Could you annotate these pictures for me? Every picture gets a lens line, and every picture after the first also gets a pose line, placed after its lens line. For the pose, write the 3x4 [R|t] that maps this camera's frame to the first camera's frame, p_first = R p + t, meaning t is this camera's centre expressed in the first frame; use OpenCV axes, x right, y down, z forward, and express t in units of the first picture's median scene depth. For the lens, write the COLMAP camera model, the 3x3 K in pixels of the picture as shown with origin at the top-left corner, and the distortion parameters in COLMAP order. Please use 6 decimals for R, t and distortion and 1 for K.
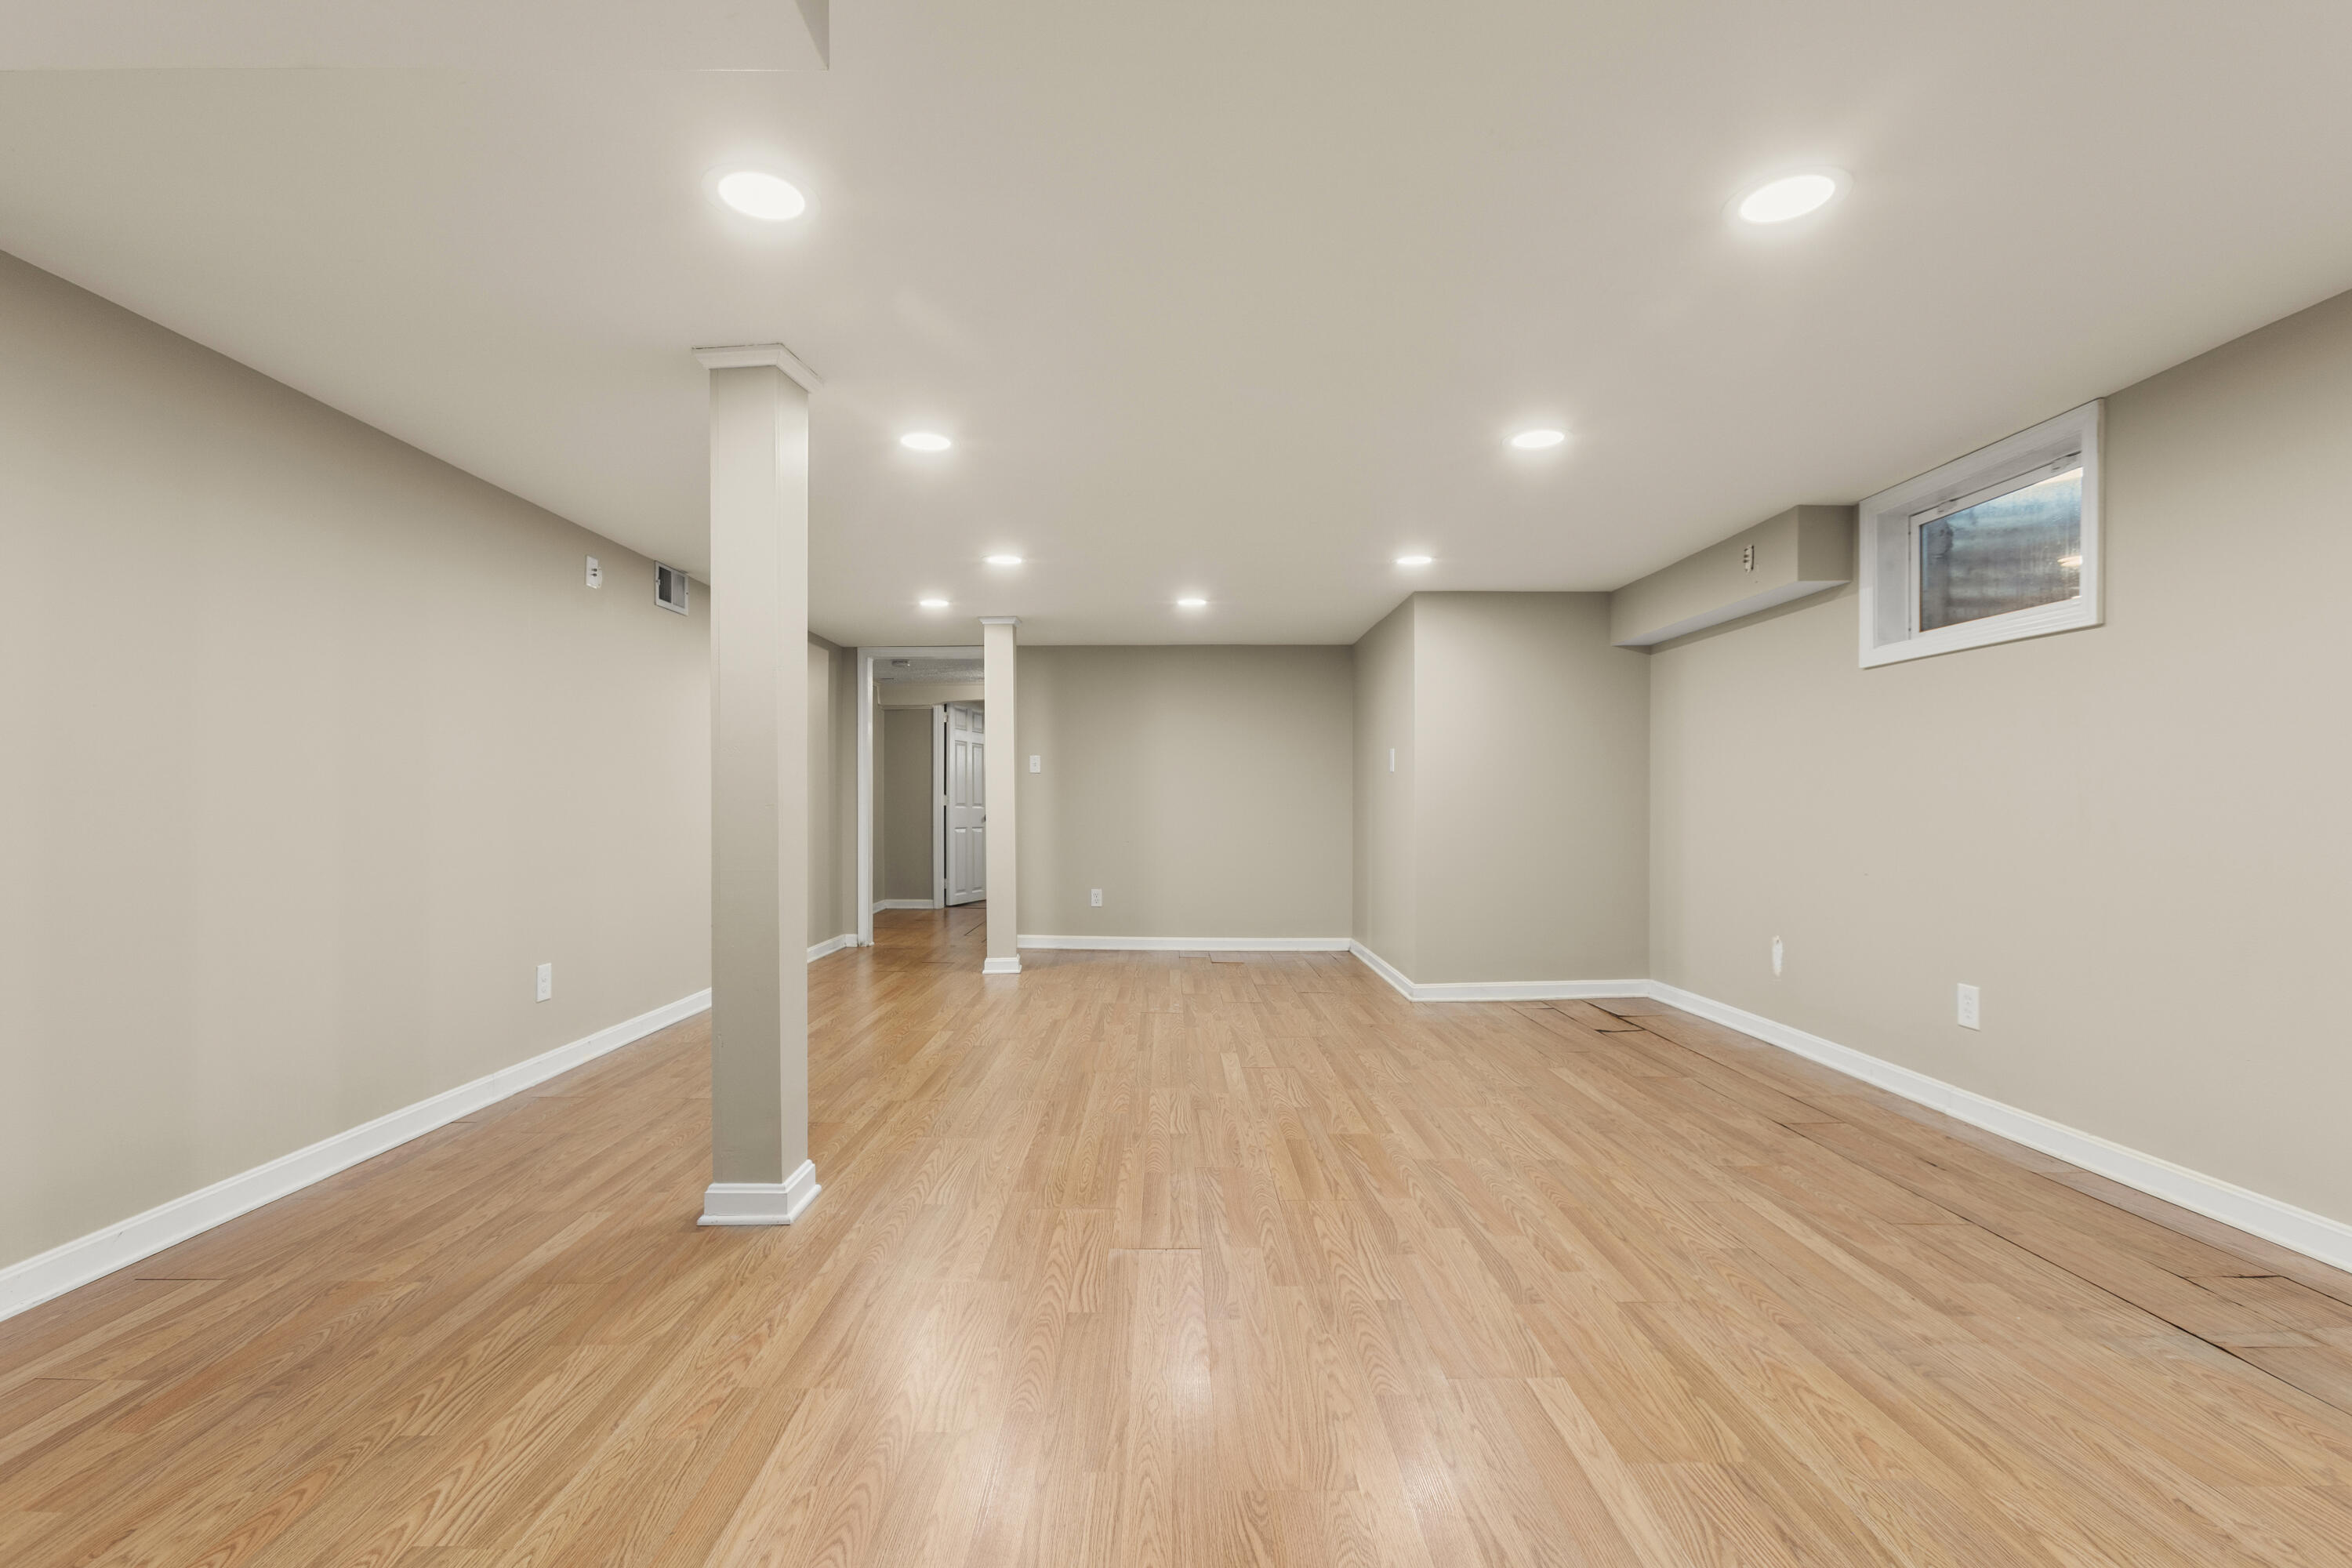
lens RADIAL K [[1052.6, 0, 1165.2], [0, 1052.6, 797.9], [0, 0, 1]] dist [0.000945, 0.000583]
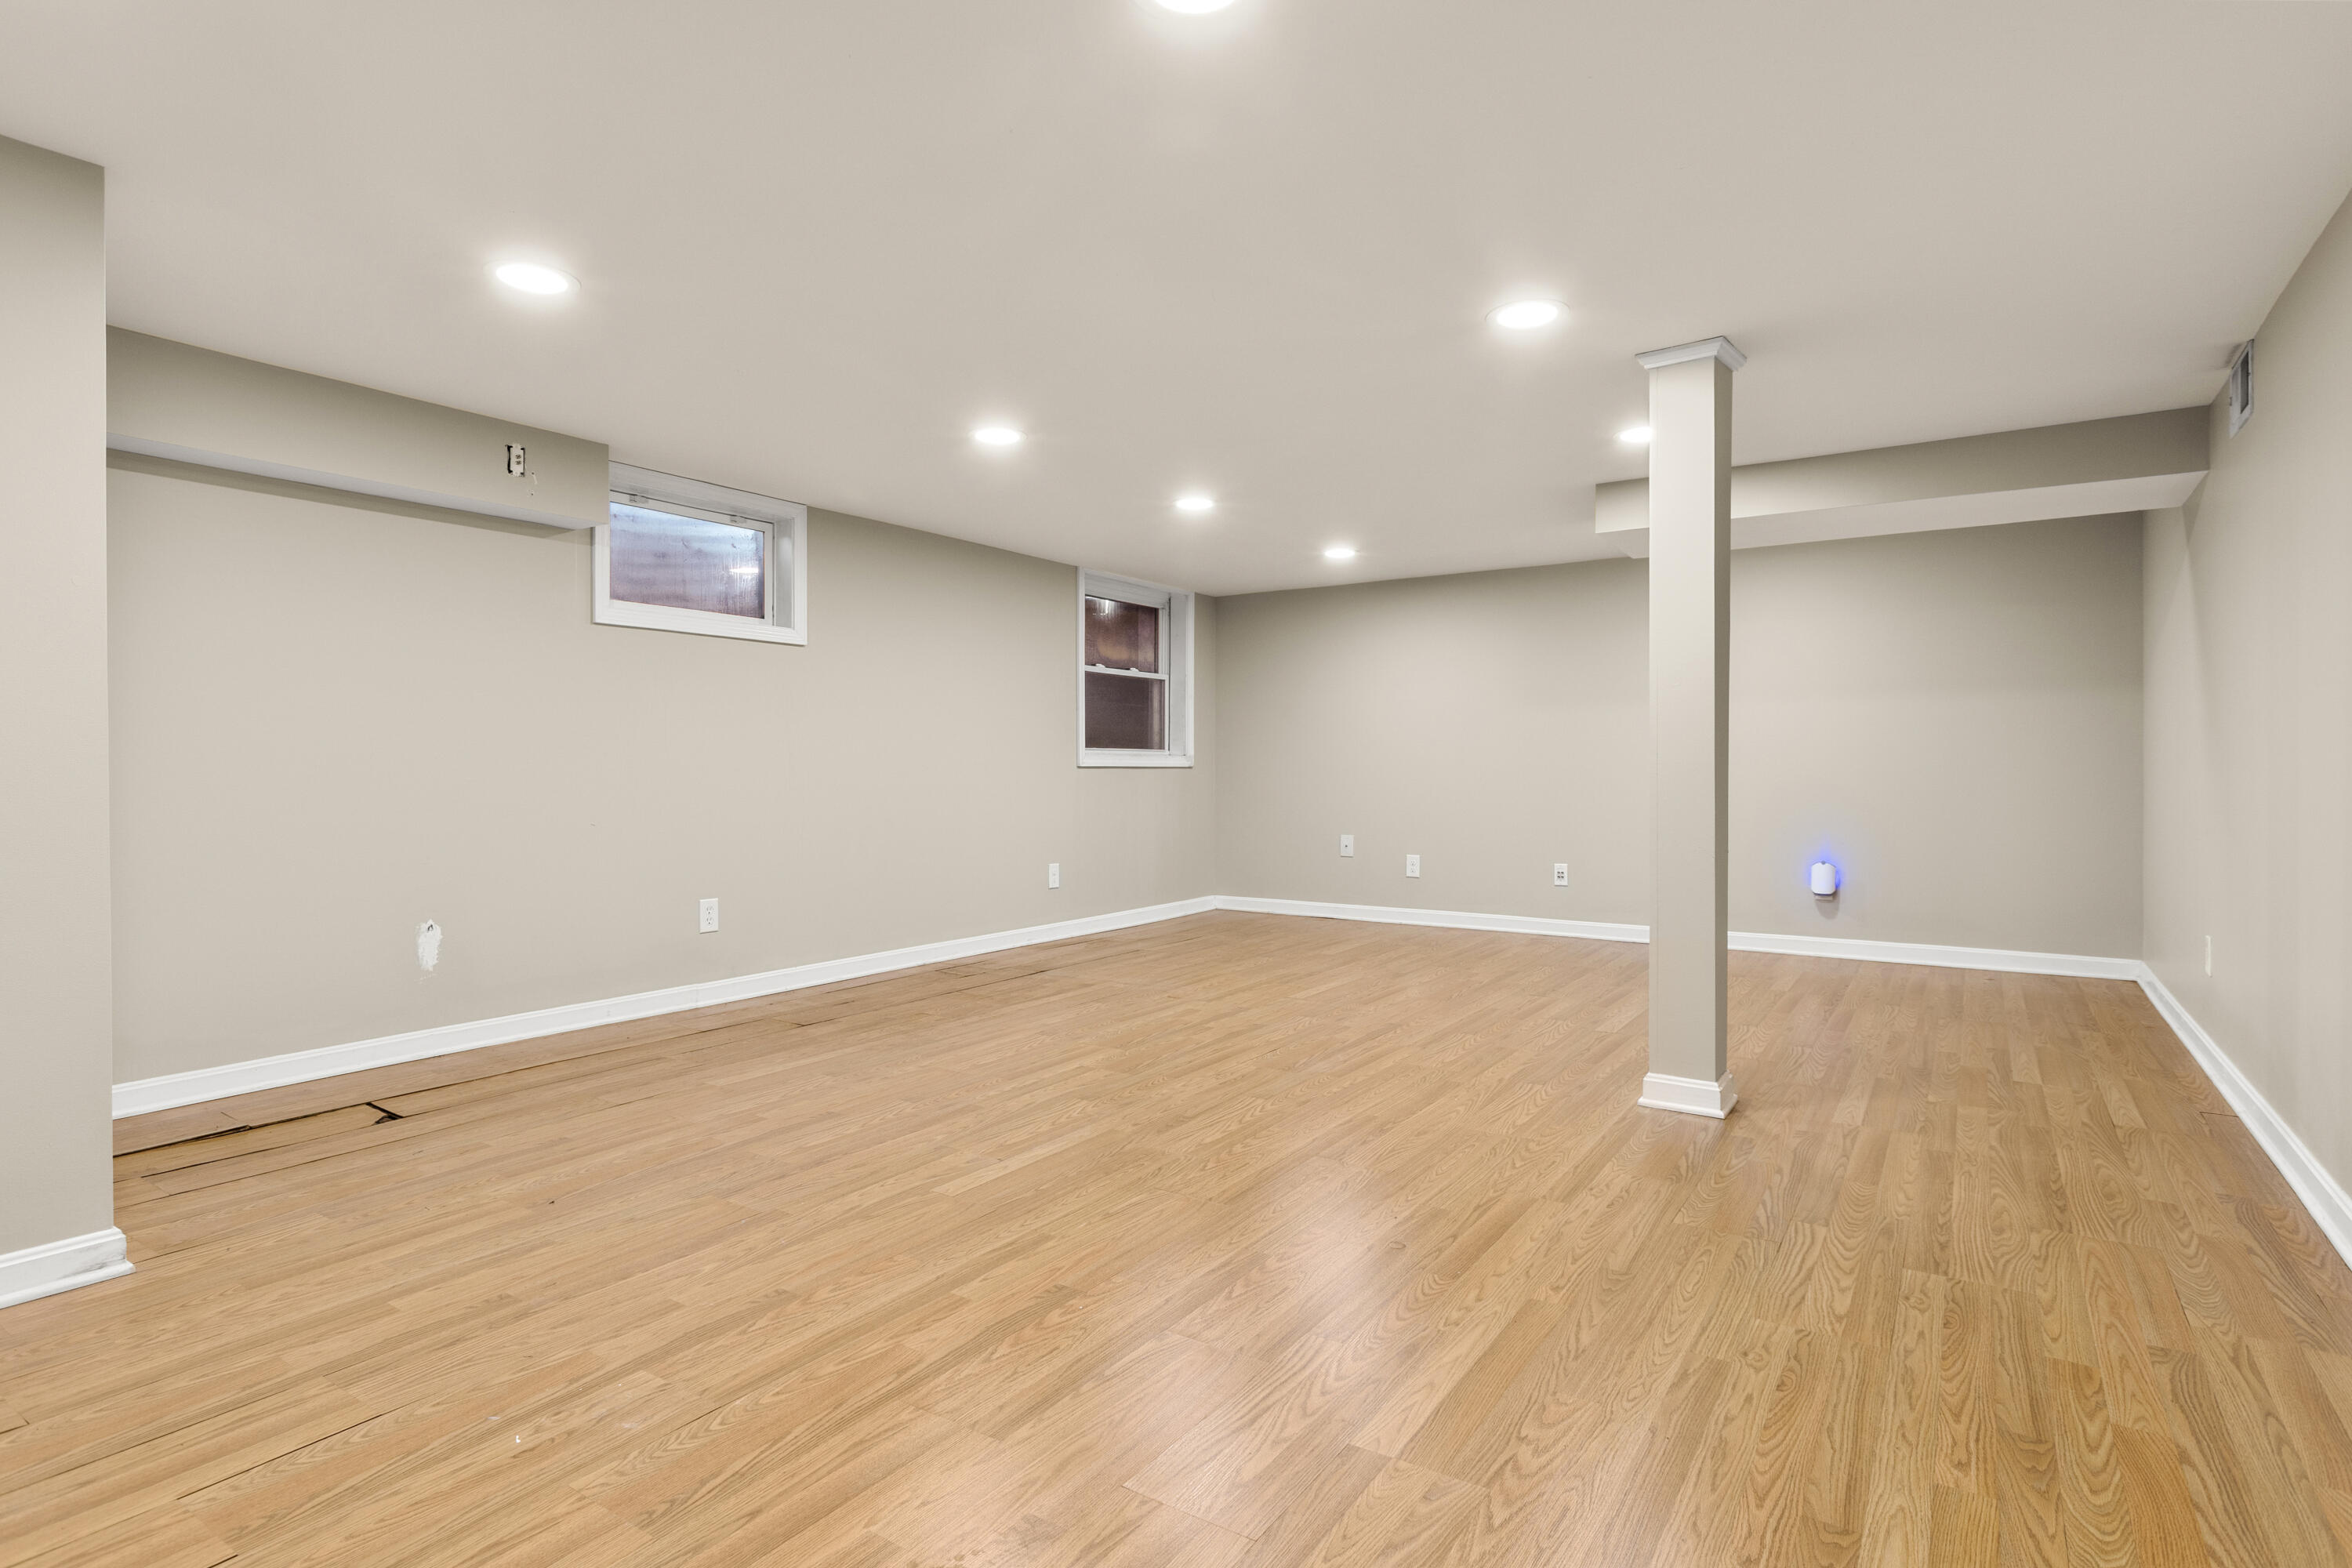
lens RADIAL K [[1161.7, 0, 1162.5], [0, 1161.7, 777.1], [0, 0, 1]] dist [0.032902, 0.000316]
pose [[-0.821261, -0.003144, 0.570544, -0.500871], [-0.002330, 0.999995, 0.002157, 0.025409], [-0.570548, 0.000442, -0.821264, 1.859114]]
